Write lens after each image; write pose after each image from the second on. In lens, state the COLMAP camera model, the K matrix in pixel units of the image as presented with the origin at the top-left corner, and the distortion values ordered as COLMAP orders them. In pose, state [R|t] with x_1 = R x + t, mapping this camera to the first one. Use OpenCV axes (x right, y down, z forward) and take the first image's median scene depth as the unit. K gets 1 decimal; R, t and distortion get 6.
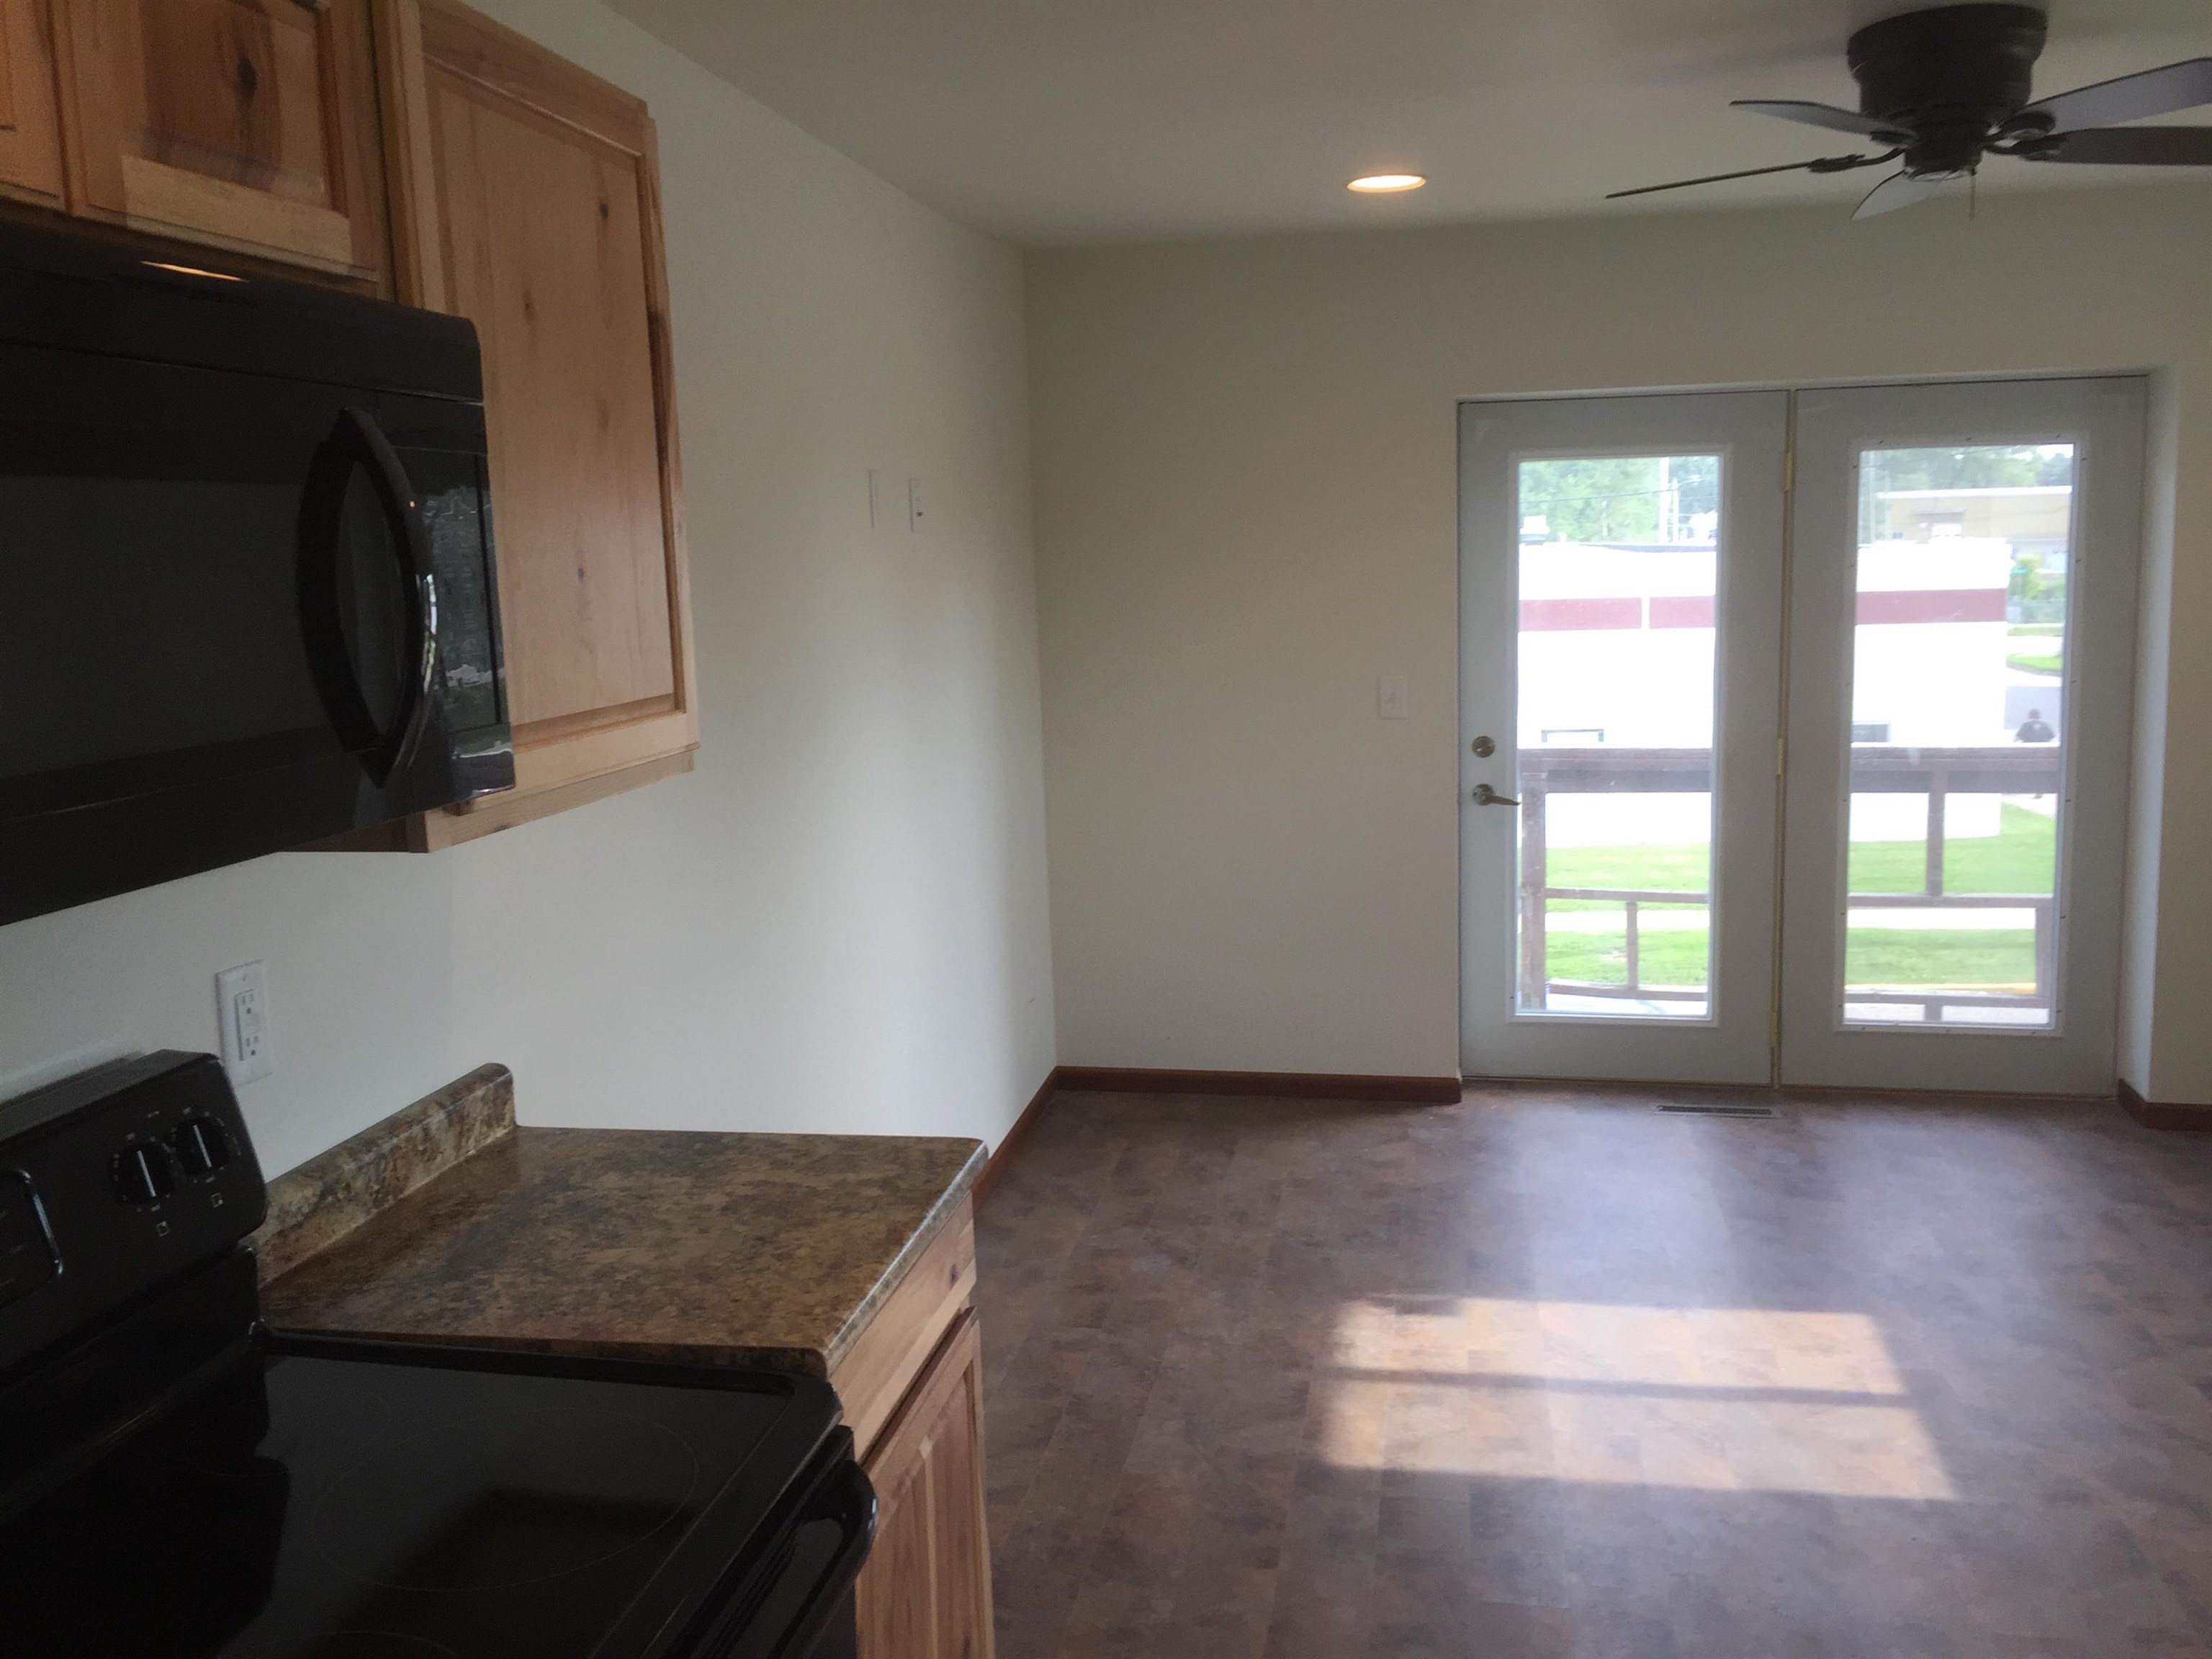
lens RADIAL K [[1913.6, 0, 1106.0], [0, 1913.6, 829.5], [0, 0, 1]] dist [0.048461, -0.011850]
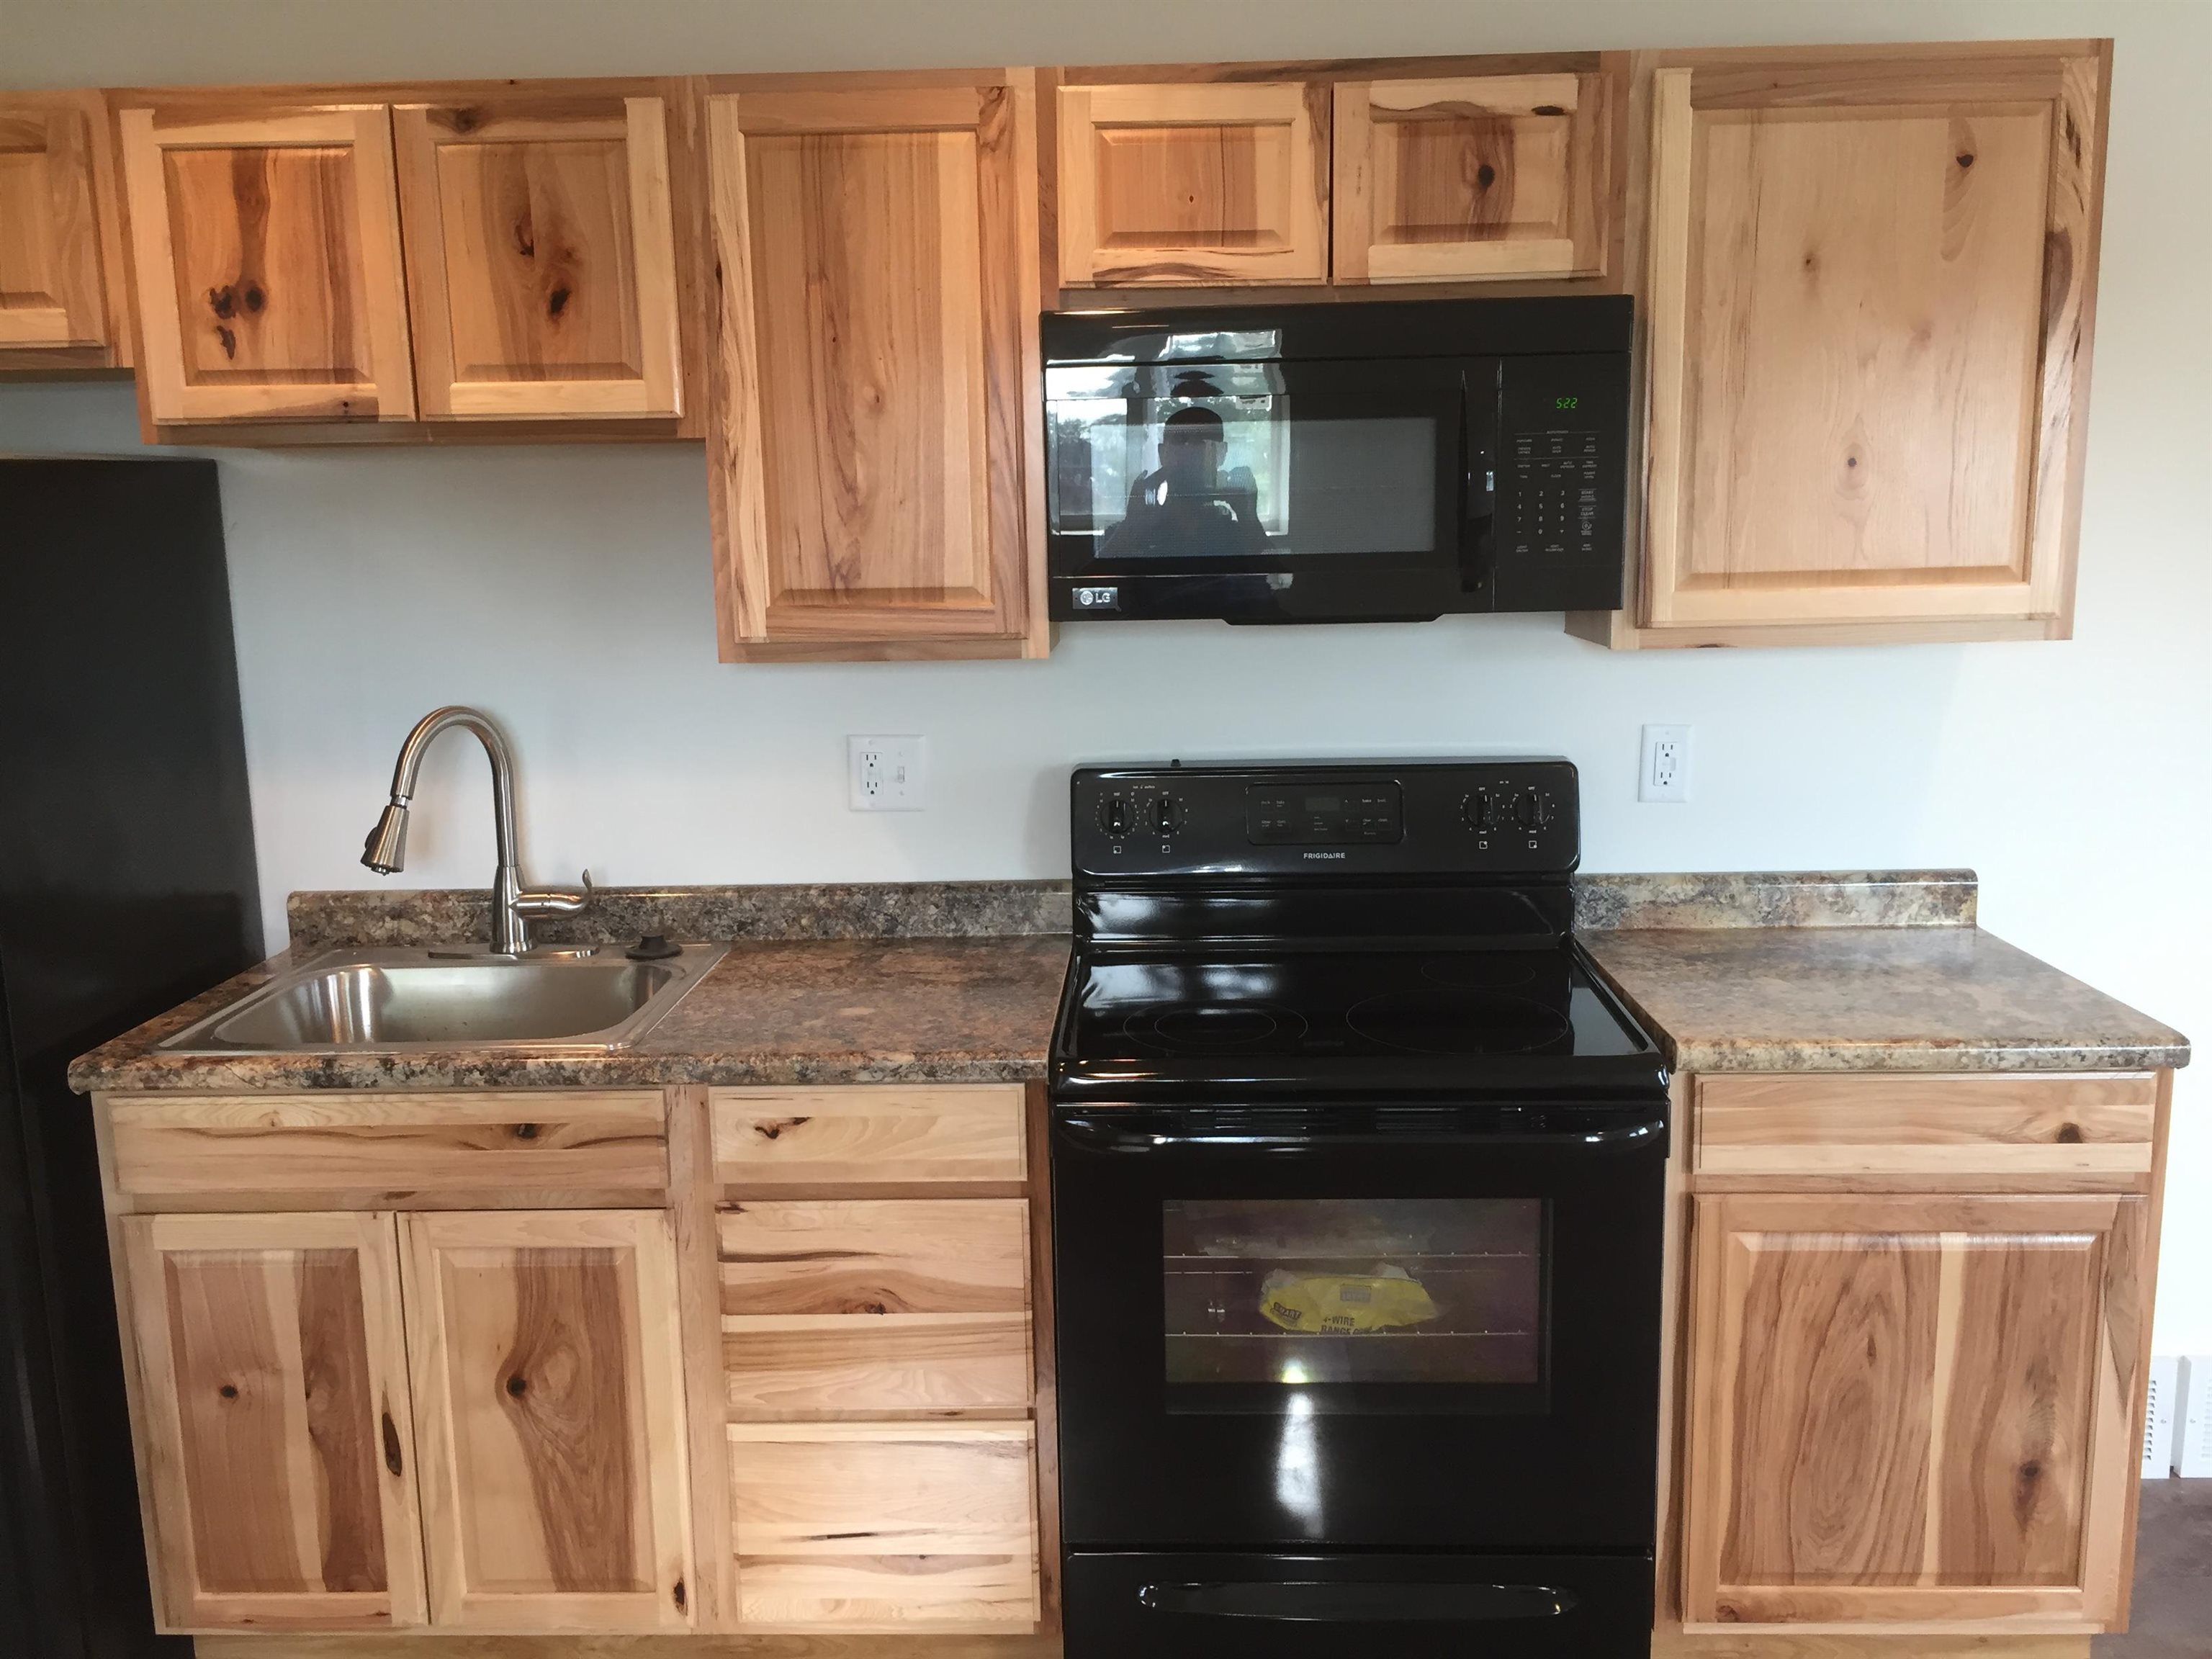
lens RADIAL K [[1913.6, 0, 1106.0], [0, 1913.6, 829.5], [0, 0, 1]] dist [0.048461, -0.011850]
pose [[0.139246, 0.192804, -0.971307, 0.894299], [-0.130902, 0.975839, 0.174938, -0.050671], [0.981568, 0.102787, 0.161121, 0.305566]]
